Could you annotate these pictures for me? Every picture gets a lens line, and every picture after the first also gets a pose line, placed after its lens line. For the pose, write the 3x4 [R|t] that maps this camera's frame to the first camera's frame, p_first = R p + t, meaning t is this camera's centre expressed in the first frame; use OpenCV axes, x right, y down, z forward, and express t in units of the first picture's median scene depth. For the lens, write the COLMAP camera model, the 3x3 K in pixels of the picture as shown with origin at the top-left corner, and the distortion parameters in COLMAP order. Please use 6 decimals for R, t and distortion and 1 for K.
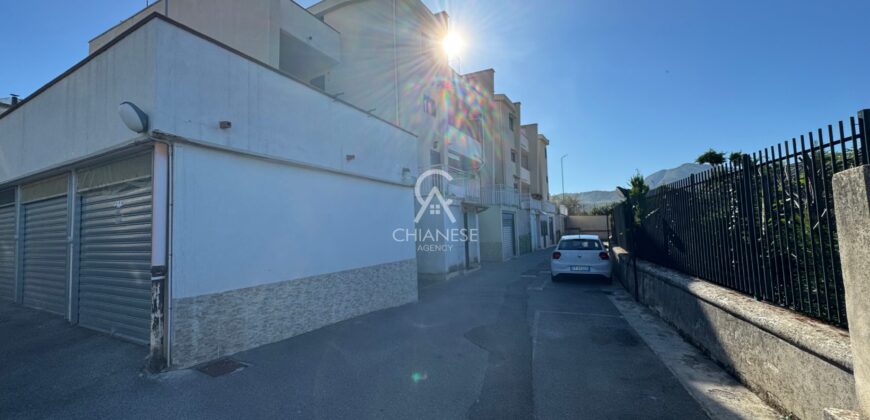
lens RADIAL K [[348.9, 0, 435.4], [0, 348.9, 211.9], [0, 0, 1]] dist [0.001801, -0.000001]
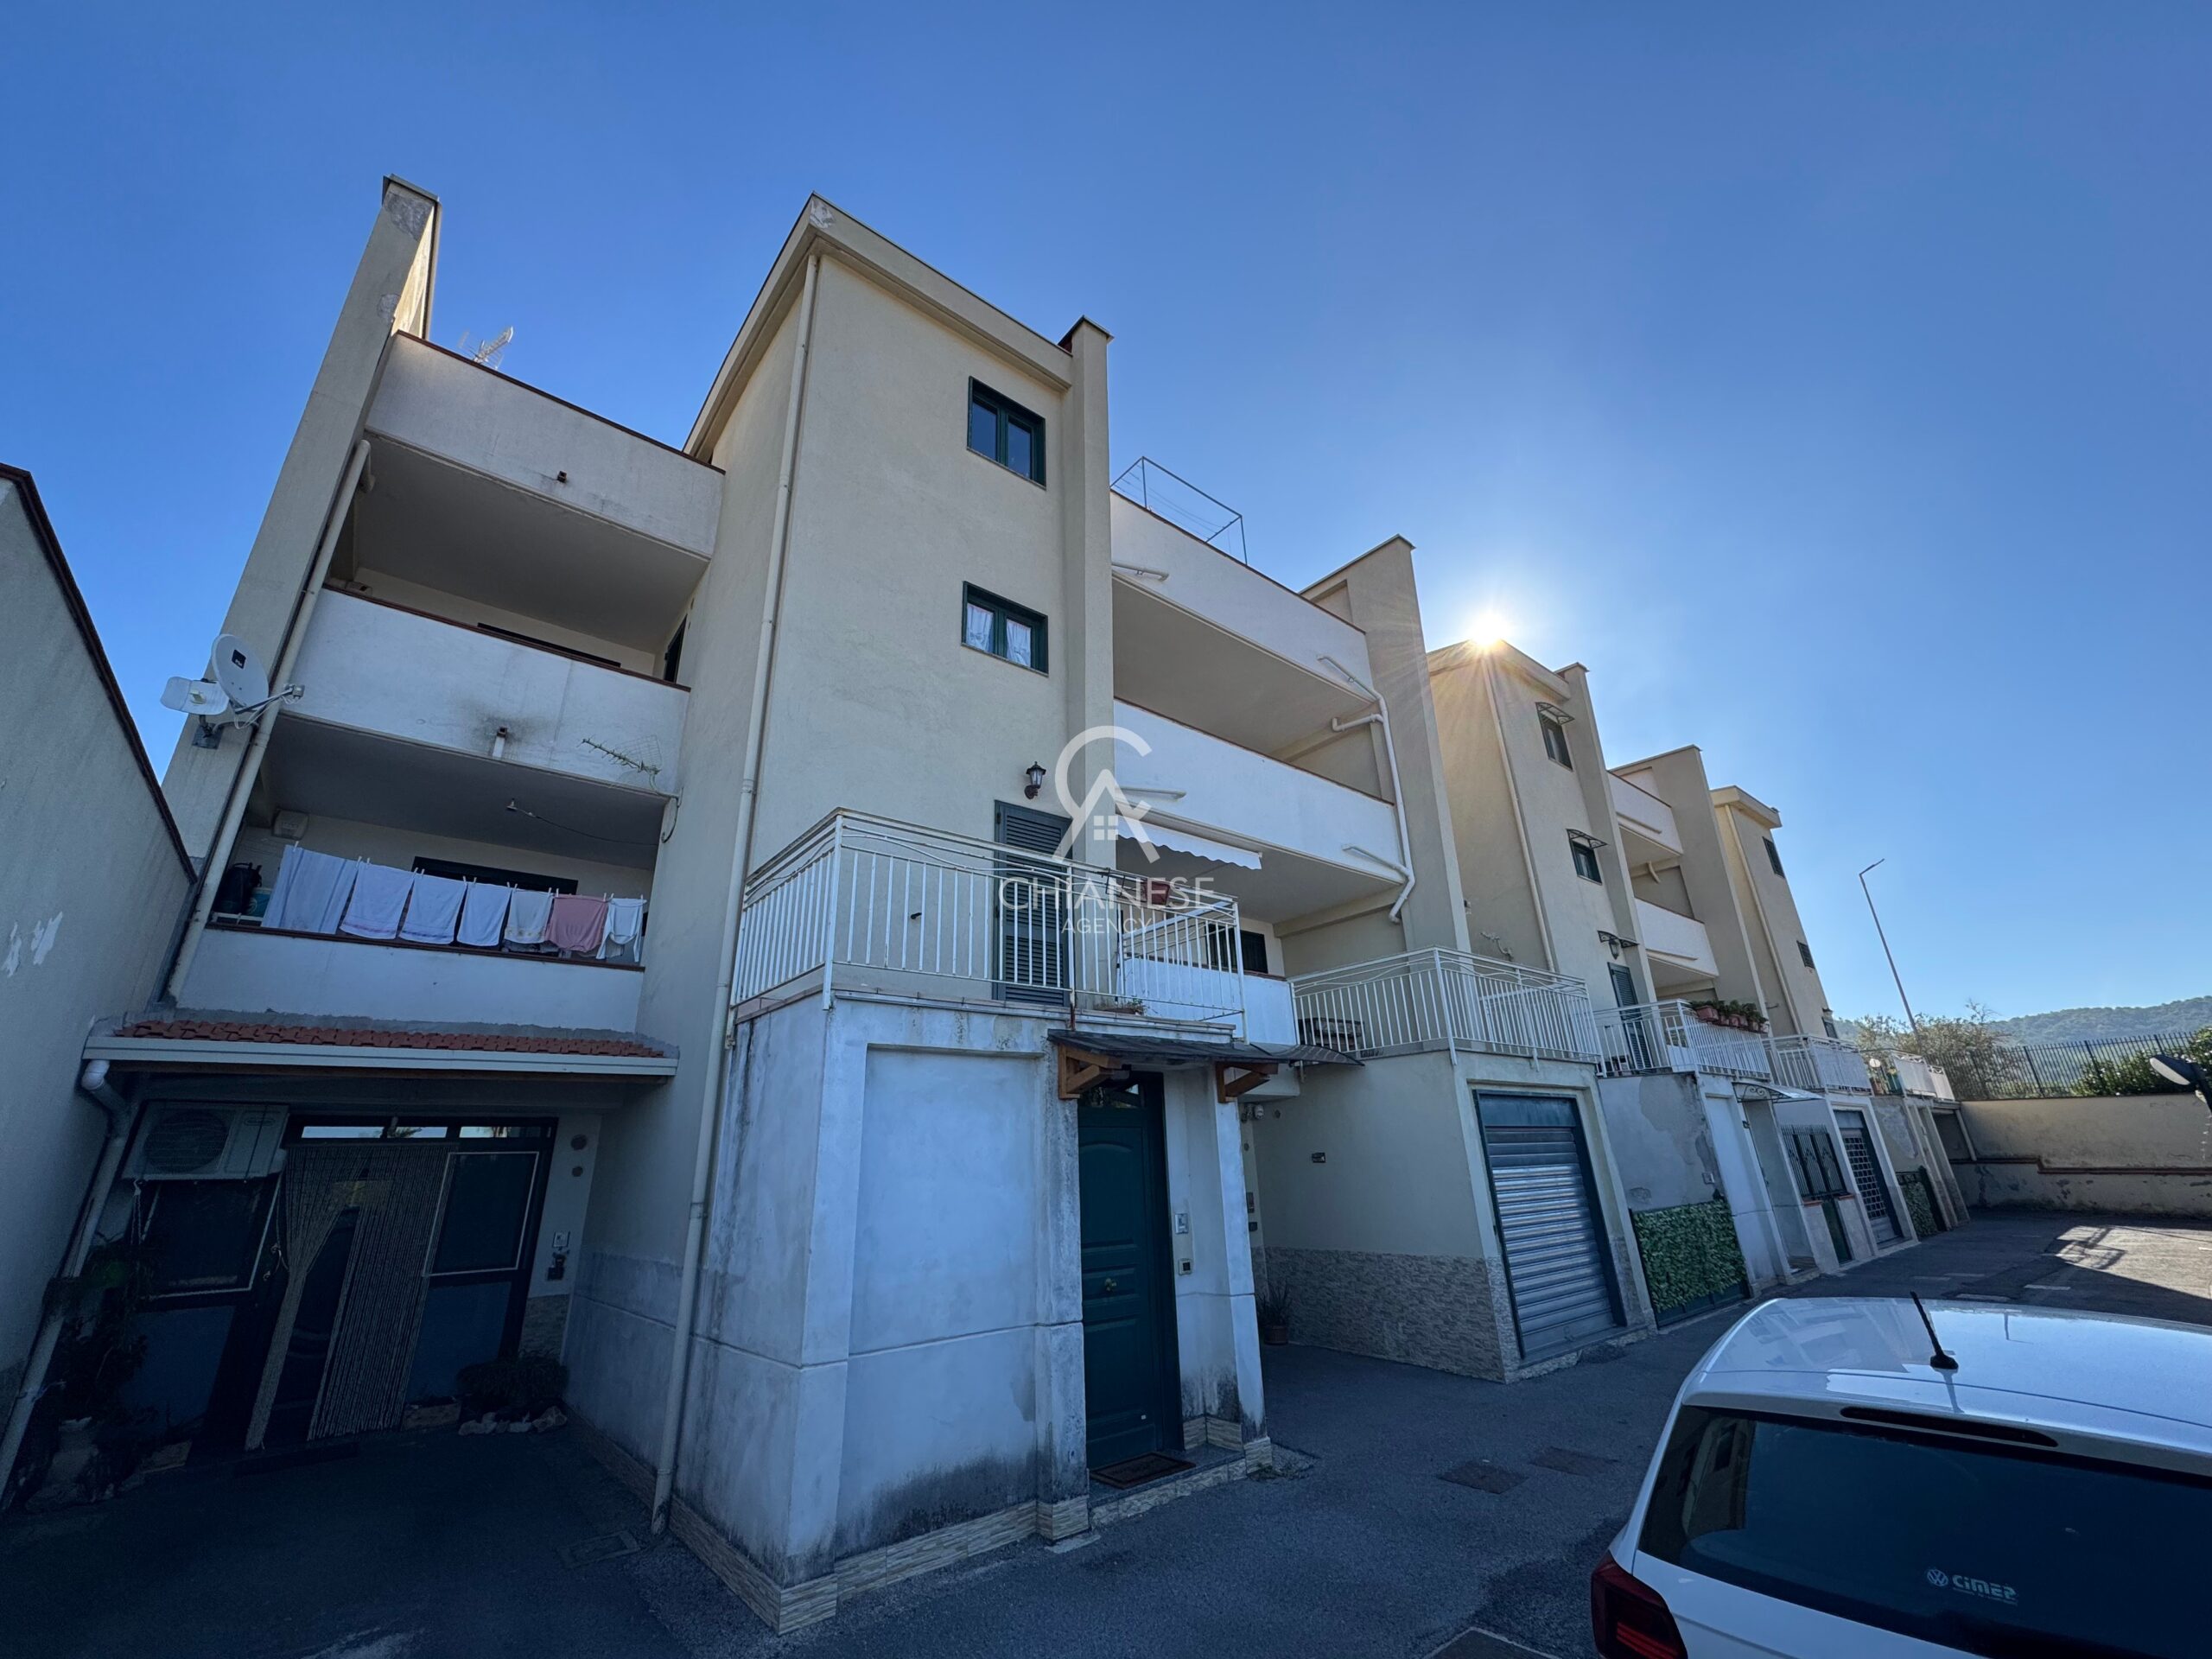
lens RADIAL K [[882.5, 0, 1100.4], [0, 882.5, 834.6], [0, 0, 1]] dist [0.001394, 0.000042]
pose [[0.920966, -0.135927, -0.365165, 0.134957], [0.022790, 0.954366, -0.297768, 0.004317], [0.388976, 0.265912, 0.882037, 0.298804]]
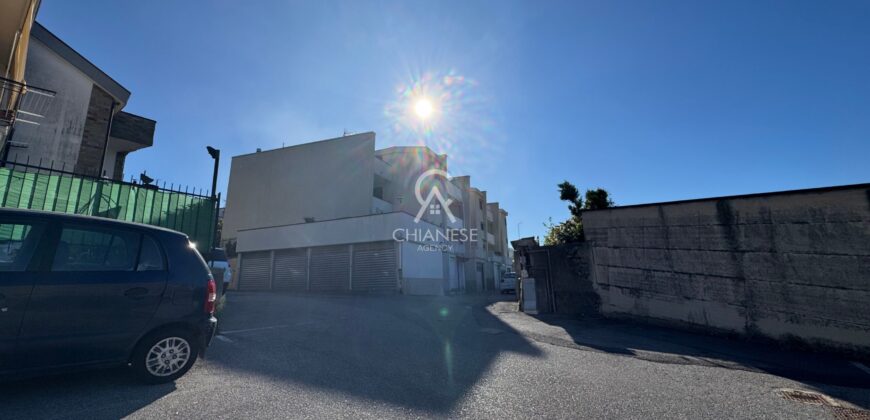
lens RADIAL K [[348.9, 0, 433.5], [0, 348.9, 209.0], [0, 0, 1]] dist [0.001801, -0.000001]
pose [[0.996674, 0.021333, 0.078648, -0.105235], [-0.007851, 0.985775, -0.167888, 0.020603], [-0.081111, 0.166713, 0.982664, -0.471172]]
